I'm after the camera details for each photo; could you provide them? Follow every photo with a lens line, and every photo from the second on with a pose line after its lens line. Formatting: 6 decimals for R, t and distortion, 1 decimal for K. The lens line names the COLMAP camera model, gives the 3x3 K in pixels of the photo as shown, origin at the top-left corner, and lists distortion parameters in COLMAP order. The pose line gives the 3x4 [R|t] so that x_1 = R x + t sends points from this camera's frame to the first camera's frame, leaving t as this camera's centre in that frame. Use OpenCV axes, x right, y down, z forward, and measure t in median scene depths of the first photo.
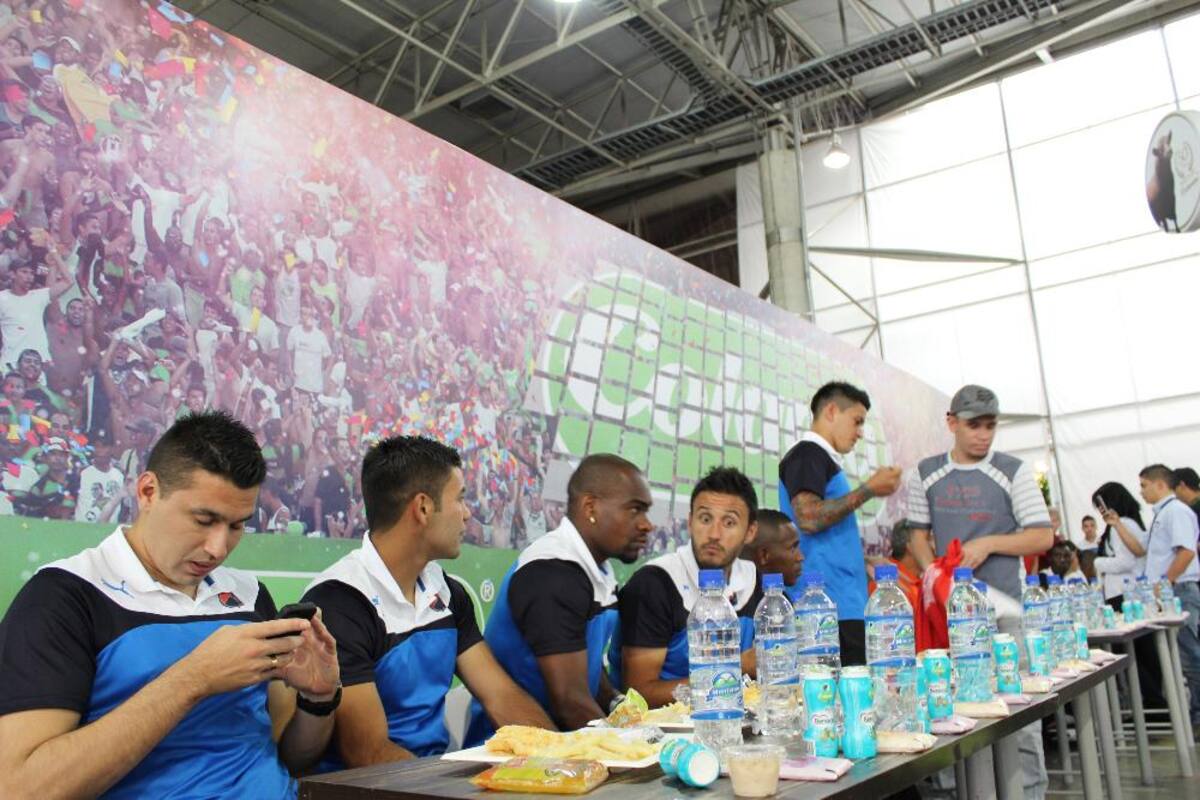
lens RADIAL K [[990.1, 0, 600.0], [0, 990.1, 400.0], [0, 0, 1]] dist [-0.165872, 0.156774]
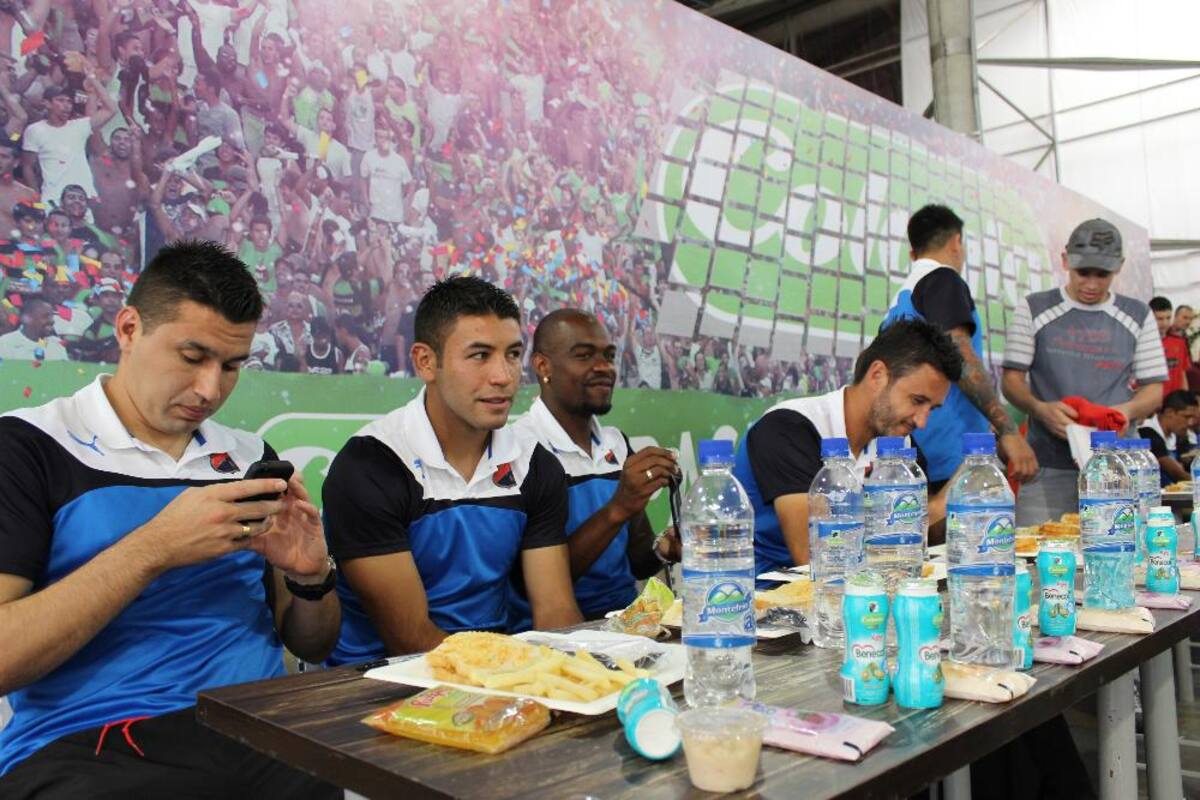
lens RADIAL K [[990.1, 0, 600.0], [0, 990.1, 400.0], [0, 0, 1]] dist [-0.165872, 0.156774]
pose [[0.986847, 0.006842, -0.161511, 0.049152], [0.020496, 0.985745, 0.166991, 0.007244], [0.160352, -0.168105, 0.972640, 0.097387]]
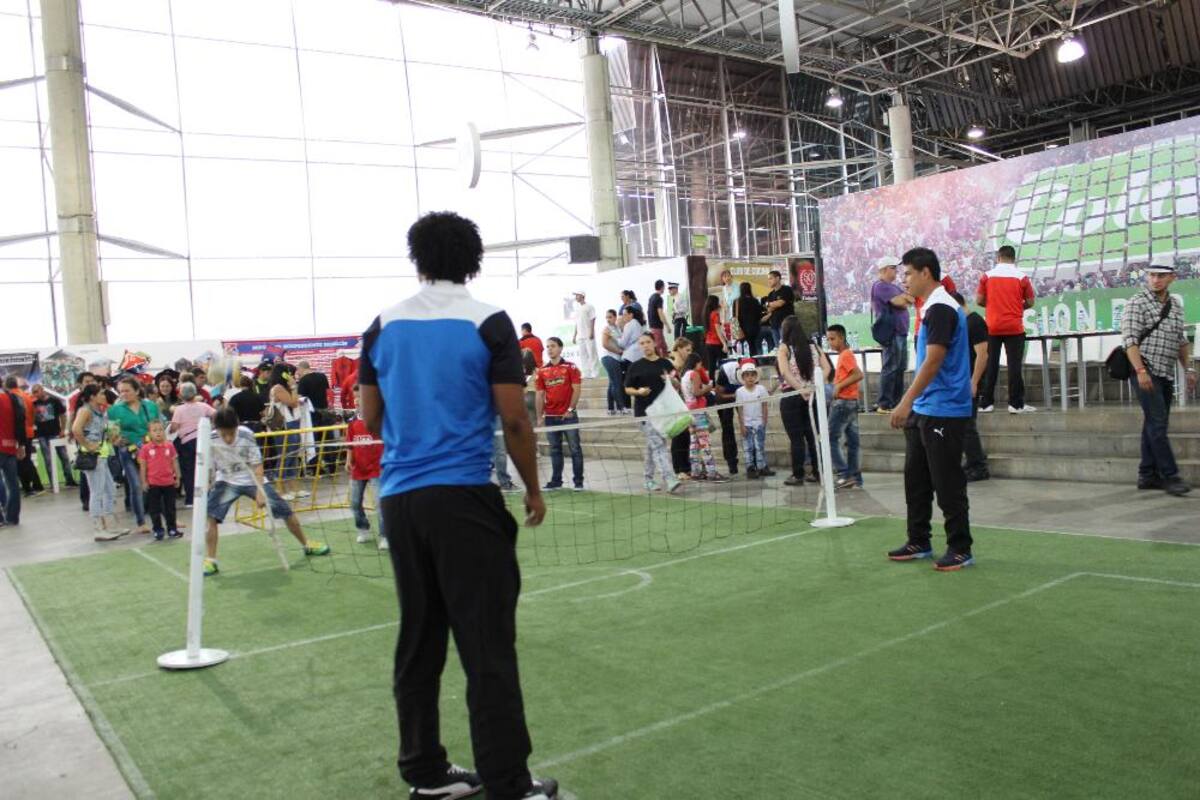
lens RADIAL K [[990.1, 0, 600.0], [0, 990.1, 400.0], [0, 0, 1]] dist [-0.165872, 0.156774]
pose [[-0.317754, 0.113335, -0.941375, 3.705178], [0.300829, 0.953586, 0.013263, 0.055518], [0.899185, -0.278979, -0.337100, 1.013524]]
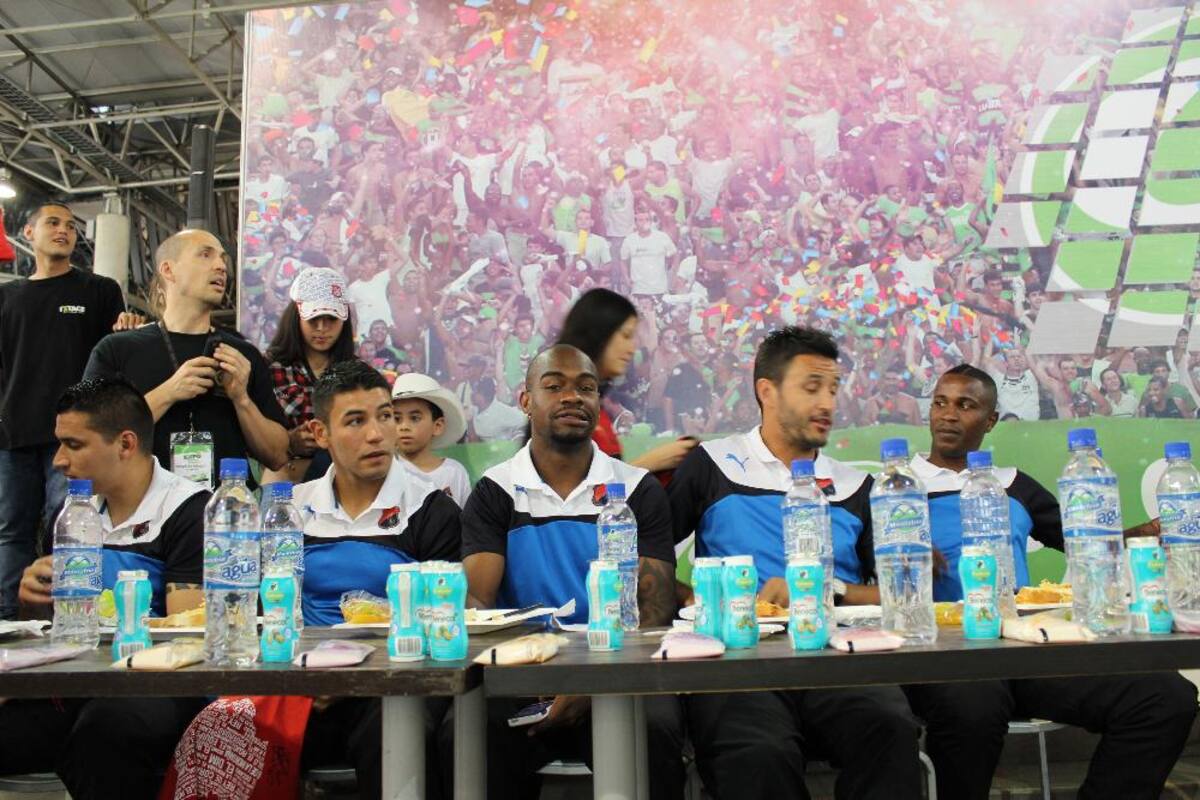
lens RADIAL K [[990.1, 0, 600.0], [0, 990.1, 400.0], [0, 0, 1]] dist [-0.165872, 0.156774]
pose [[0.527375, -0.101241, -0.843579, 0.501274], [0.197644, 0.980256, 0.005916, 0.077965], [0.826325, -0.169848, 0.536972, 0.370667]]
